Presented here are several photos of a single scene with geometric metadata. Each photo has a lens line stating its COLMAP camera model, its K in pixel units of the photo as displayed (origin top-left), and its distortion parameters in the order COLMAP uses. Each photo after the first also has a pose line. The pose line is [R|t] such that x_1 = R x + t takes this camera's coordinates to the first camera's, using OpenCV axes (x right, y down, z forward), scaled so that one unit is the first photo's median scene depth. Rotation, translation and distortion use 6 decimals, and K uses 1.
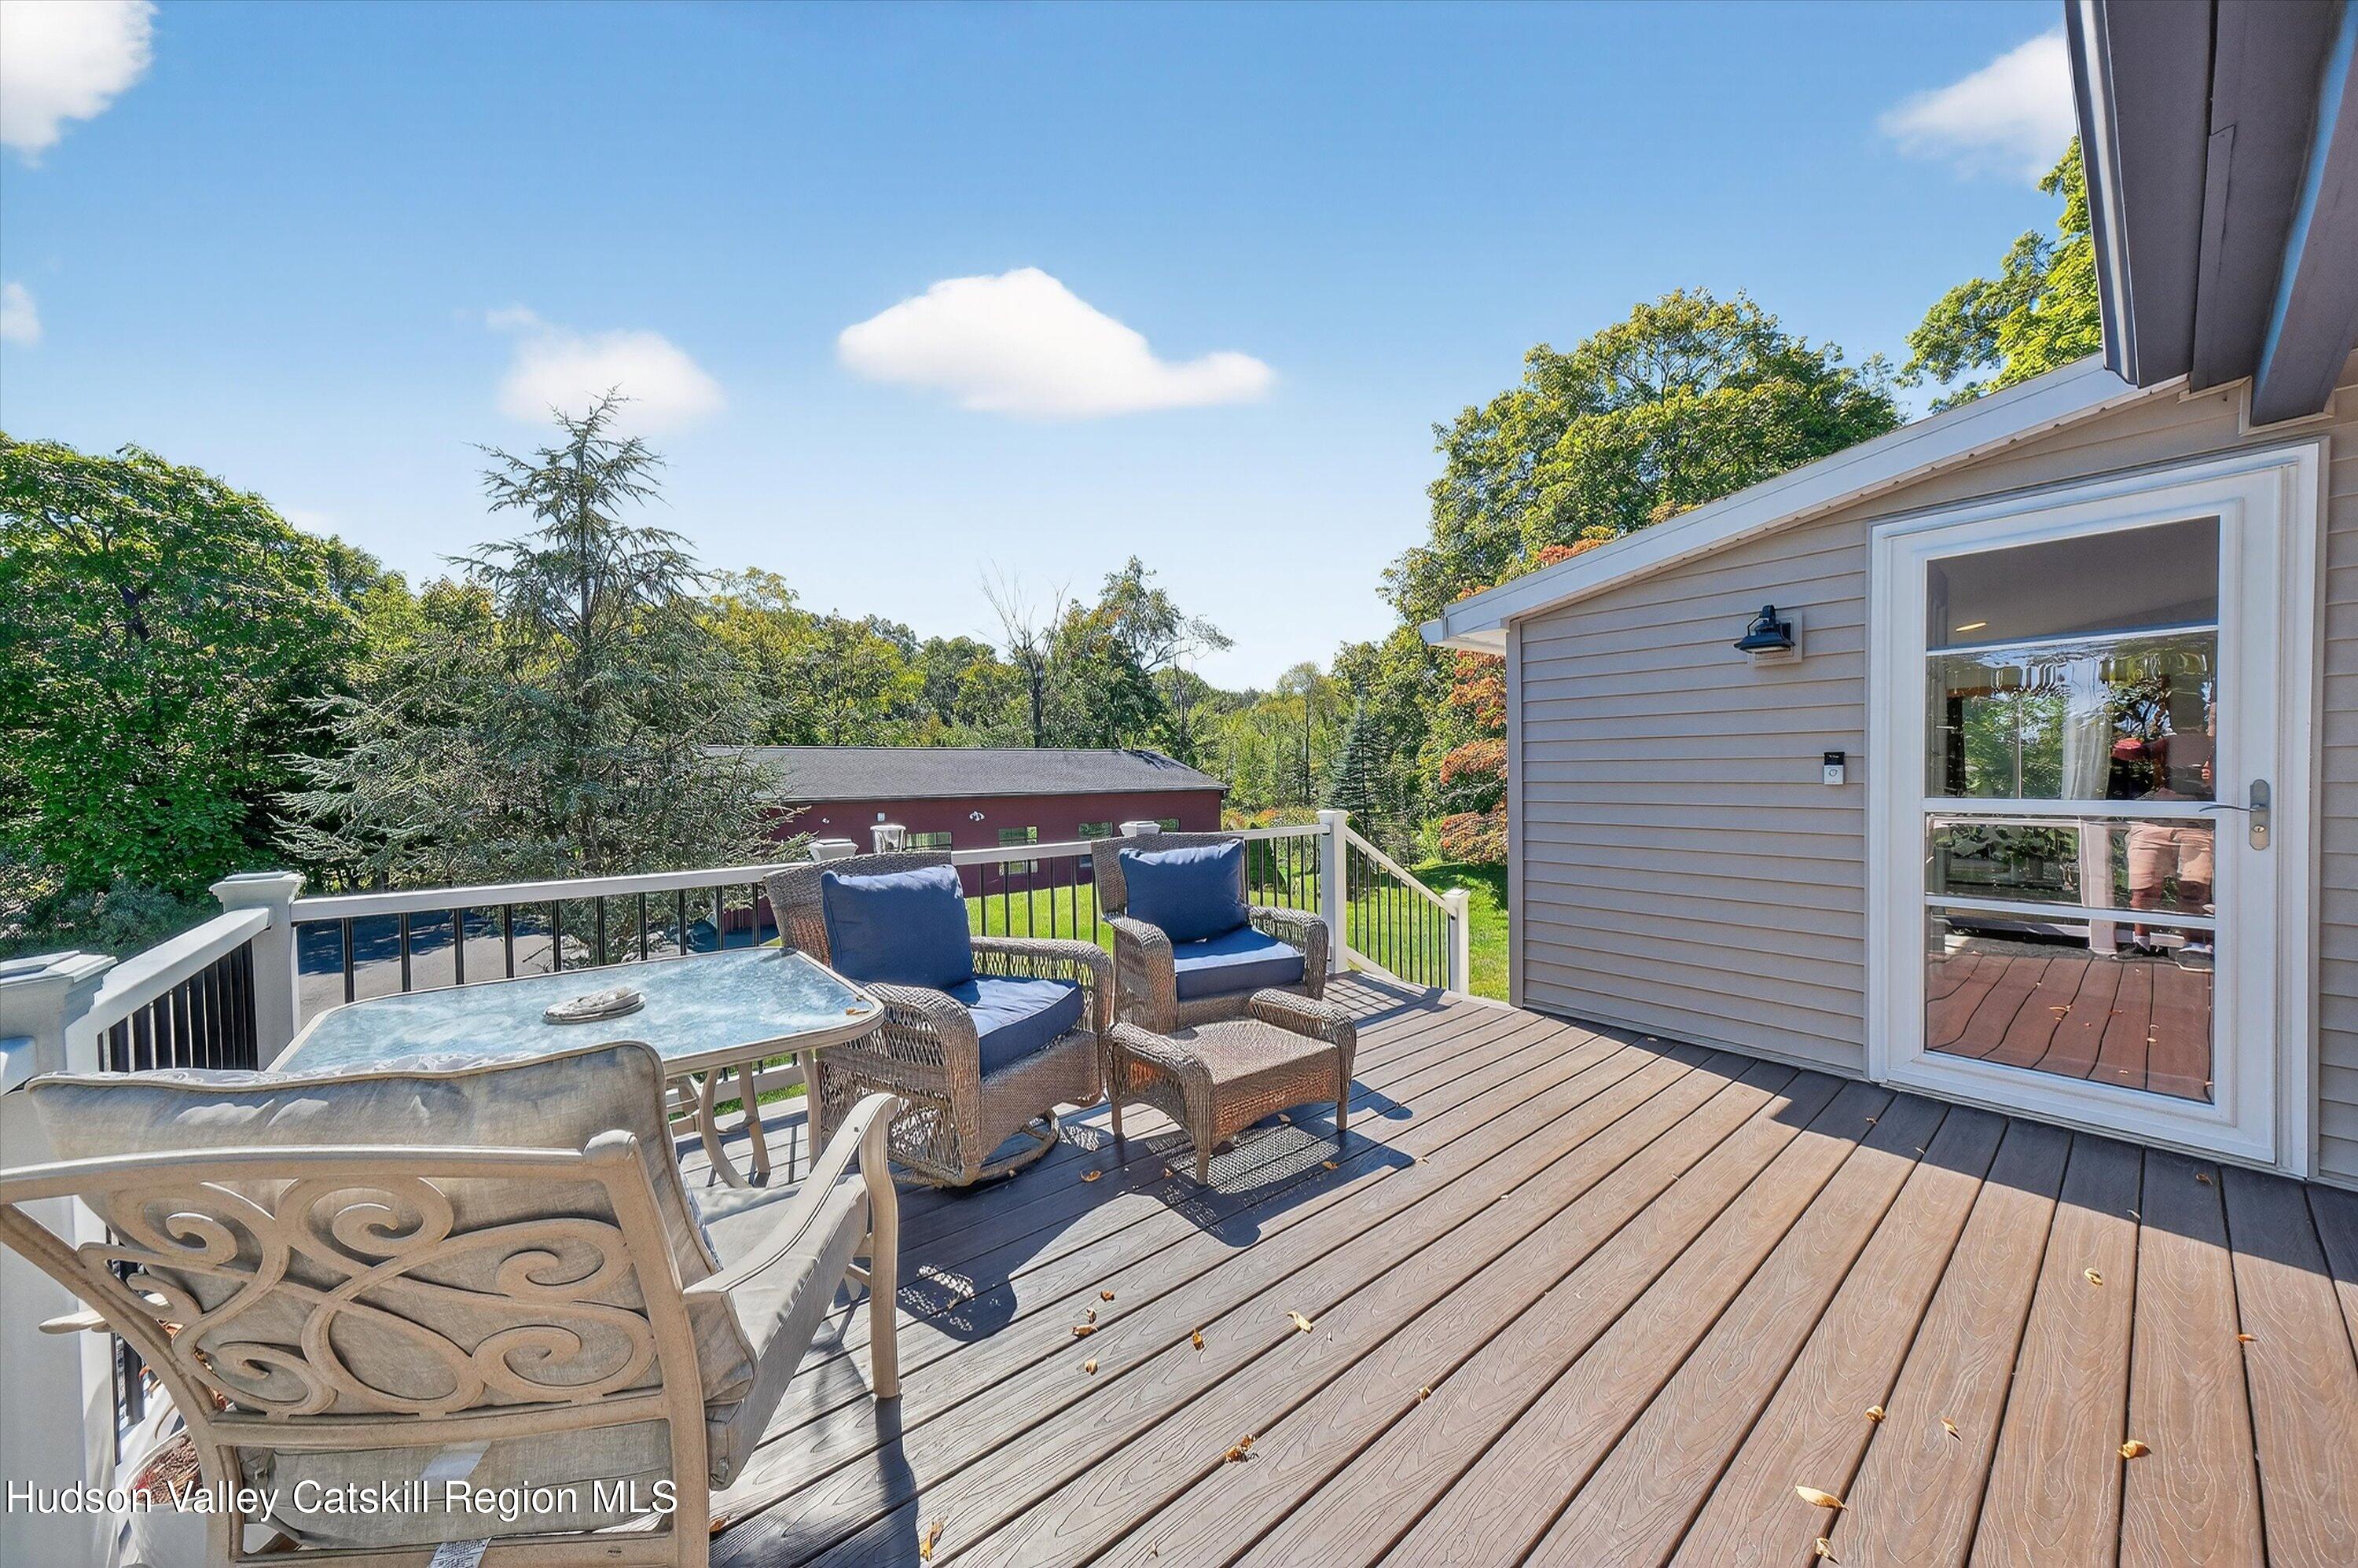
lens RADIAL K [[828.6, 0, 1185.4], [0, 828.6, 809.7], [0, 0, 1]] dist [0.002447, 0.000291]
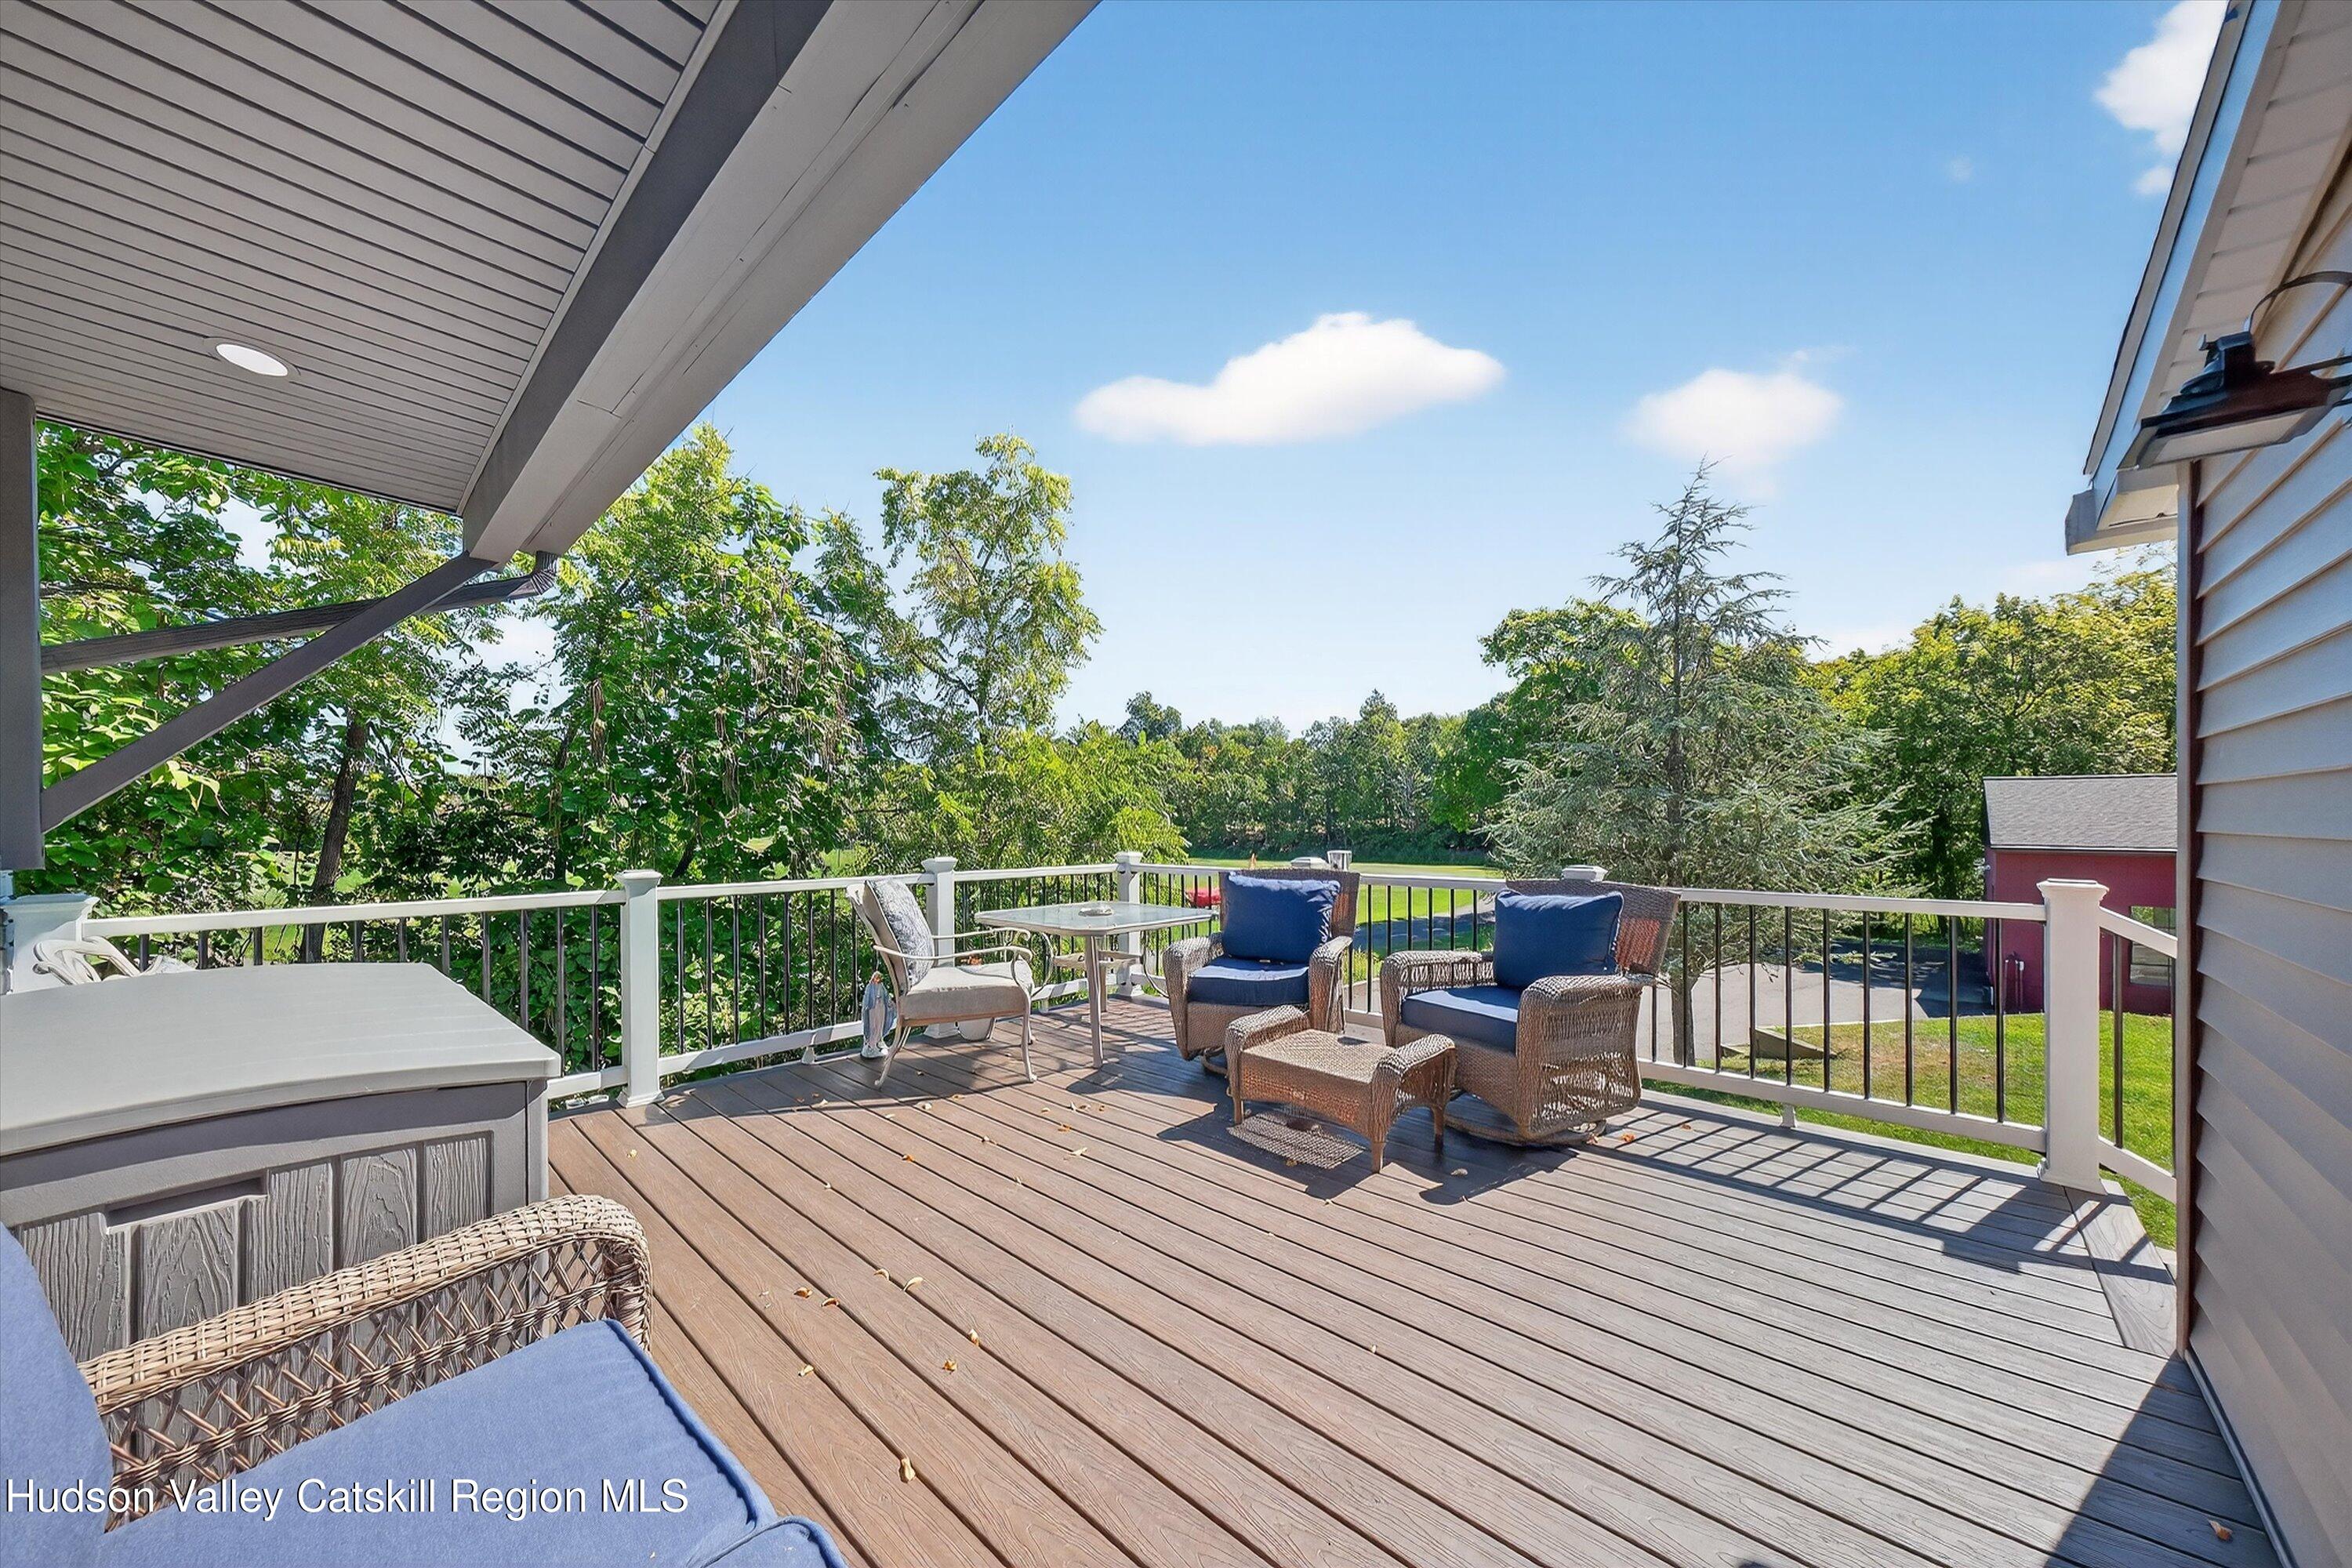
lens RADIAL K [[866.5, 0, 1181.7], [0, 866.5, 810.3], [0, 0, 1]] dist [0.001434, 0.000167]
pose [[0.111352, -0.000858, -0.993781, 1.239047], [-0.038301, 0.999253, -0.005154, -0.035633], [0.993043, 0.038637, 0.111235, 0.654274]]
